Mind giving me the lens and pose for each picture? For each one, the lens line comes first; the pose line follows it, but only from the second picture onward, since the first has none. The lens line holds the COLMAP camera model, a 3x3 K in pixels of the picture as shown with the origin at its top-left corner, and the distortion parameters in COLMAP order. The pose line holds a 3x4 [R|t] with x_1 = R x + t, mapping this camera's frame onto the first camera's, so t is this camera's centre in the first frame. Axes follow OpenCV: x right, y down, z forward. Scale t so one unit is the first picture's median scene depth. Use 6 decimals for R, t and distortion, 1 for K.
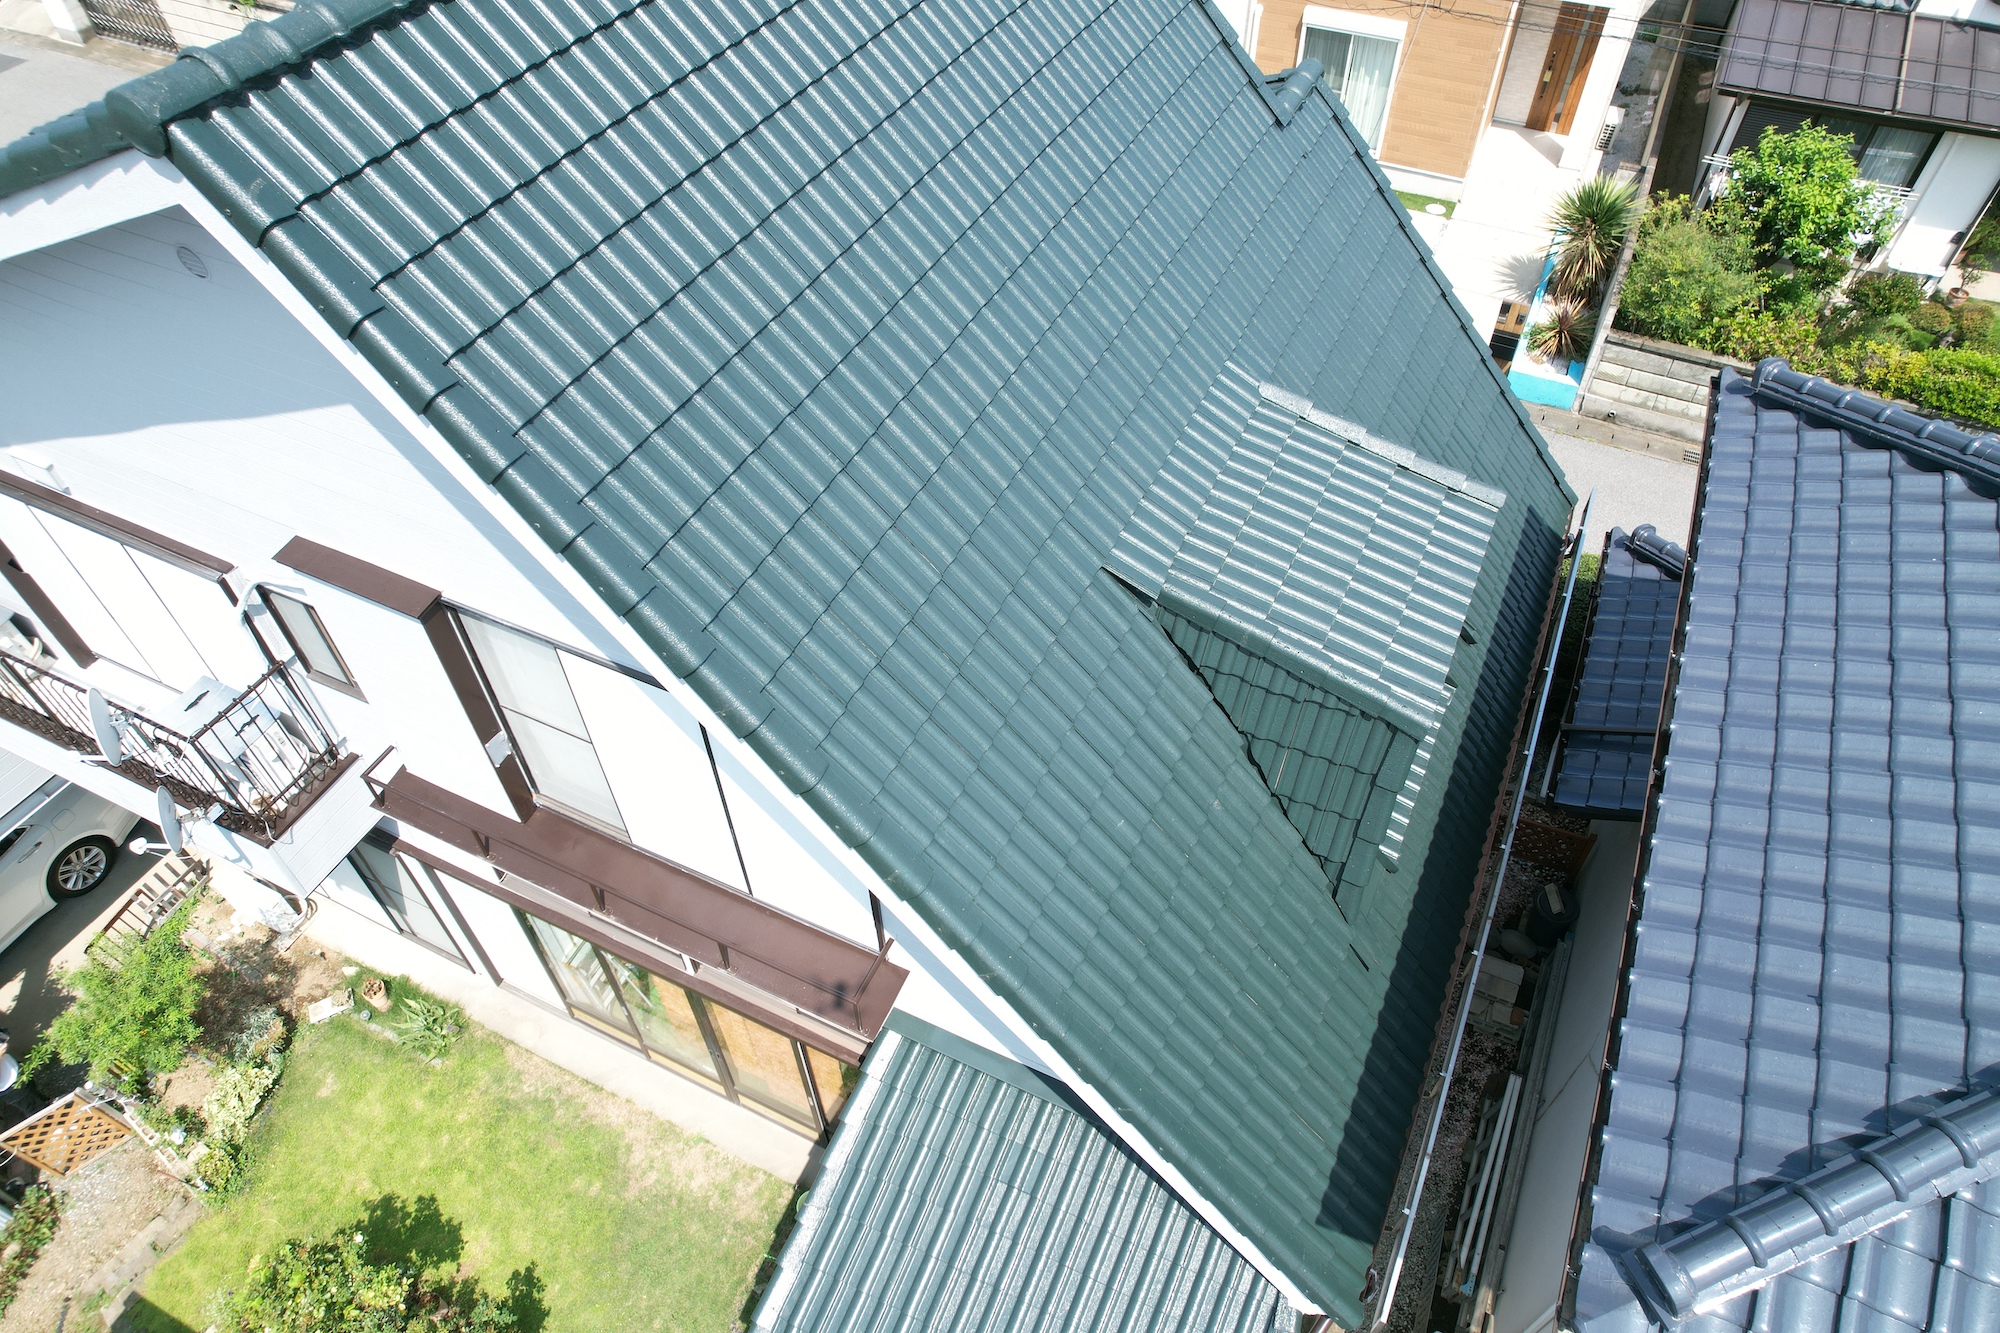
lens RADIAL K [[1226.9, 0, 1000.0], [0, 1226.9, 666.5], [0, 0, 1]] dist [-0.001478, 0.034872]
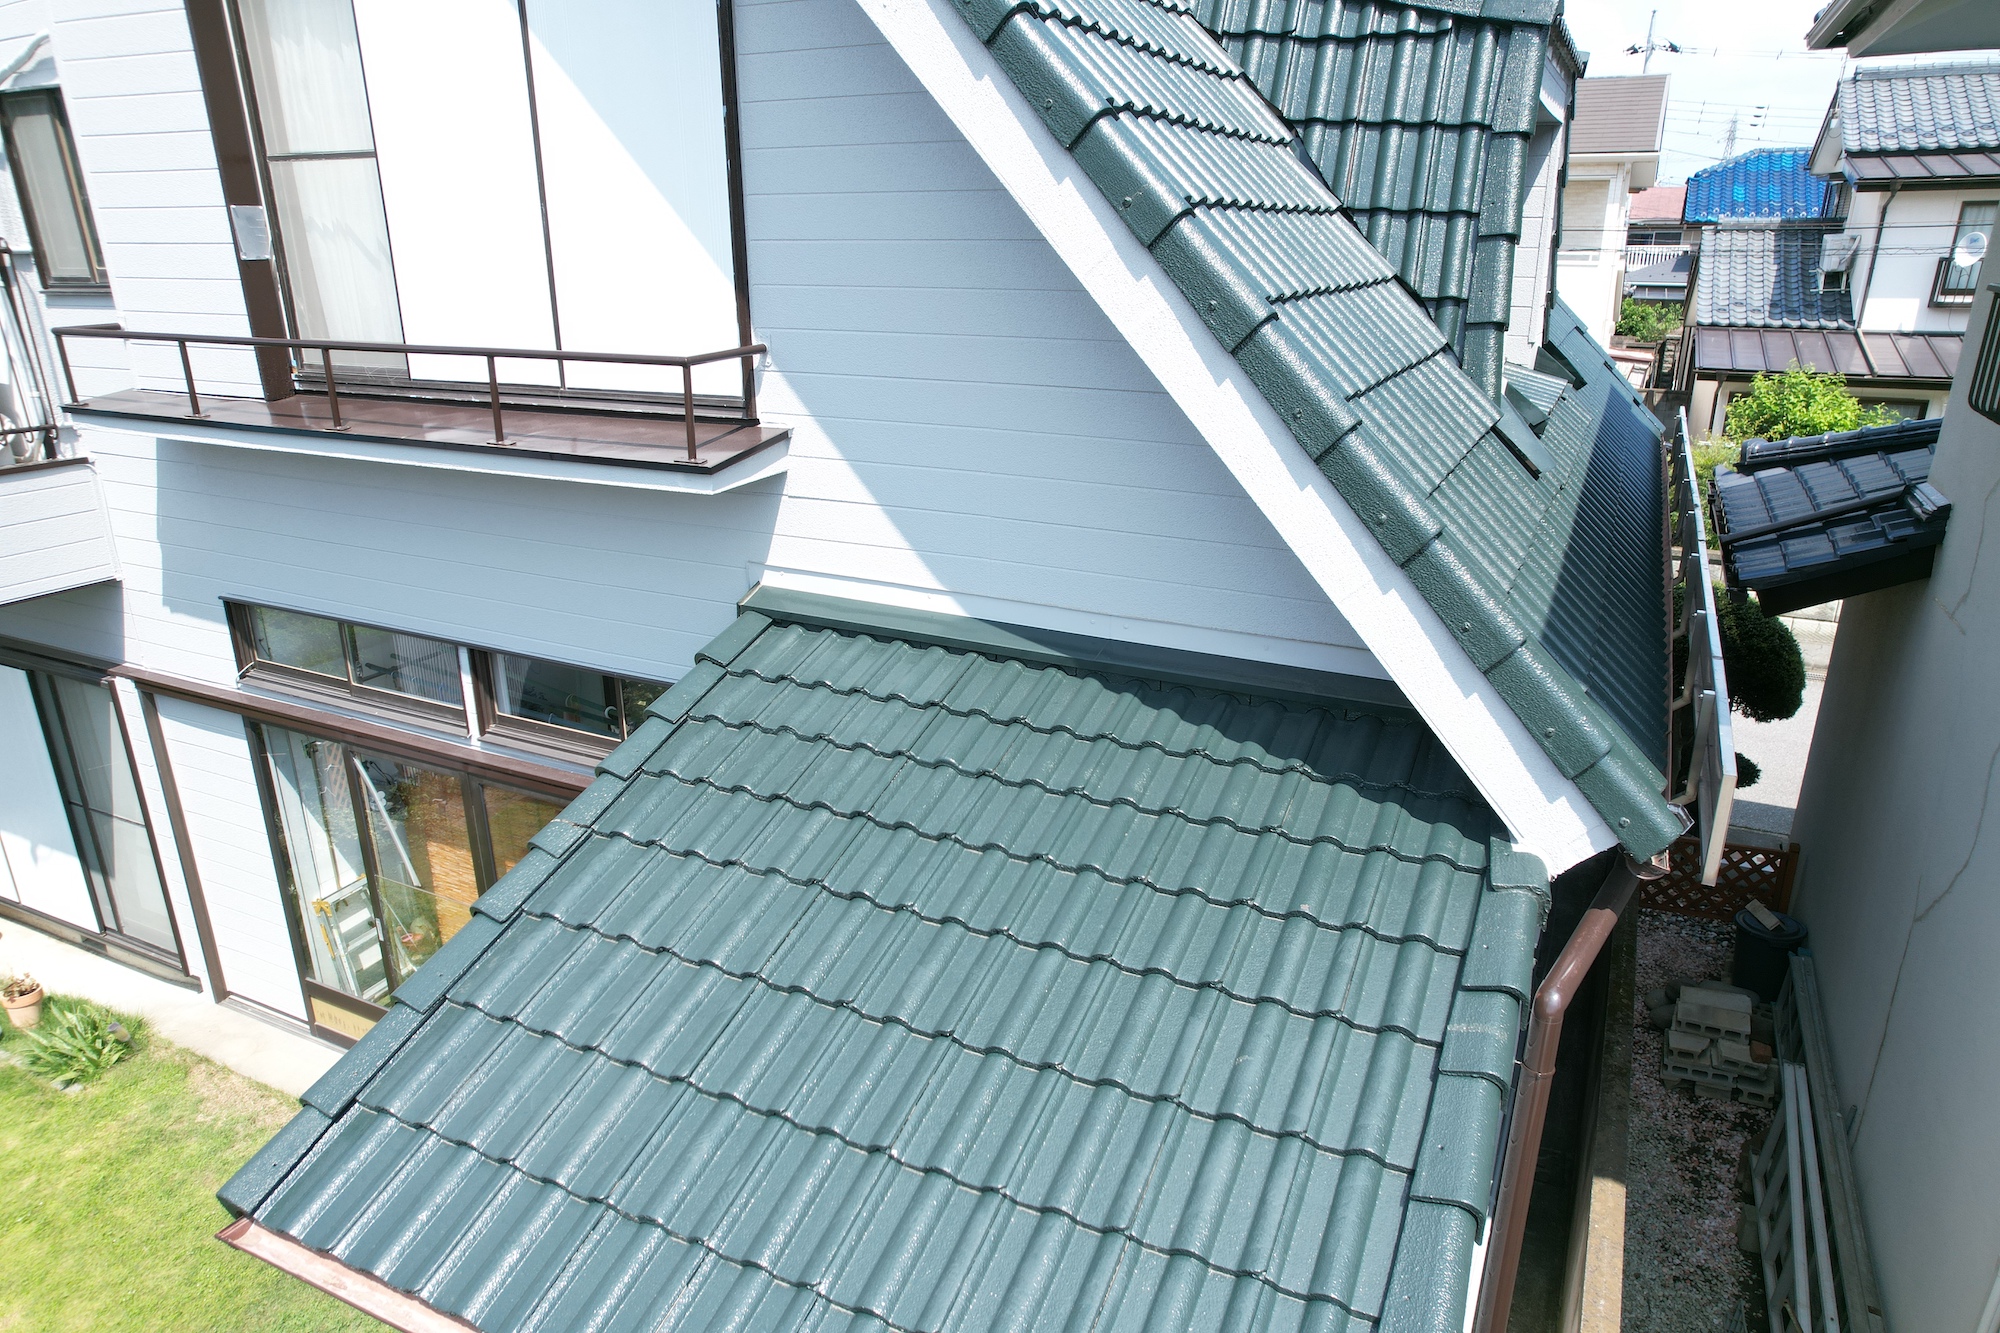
lens RADIAL K [[1226.9, 0, 1000.0], [0, 1226.9, 666.5], [0, 0, 1]] dist [-0.001478, 0.034872]
pose [[0.999766, -0.000297, -0.021634, 0.031633], [-0.010199, 0.875391, -0.483308, 0.456082], [0.019081, 0.483416, 0.875183, 0.364141]]
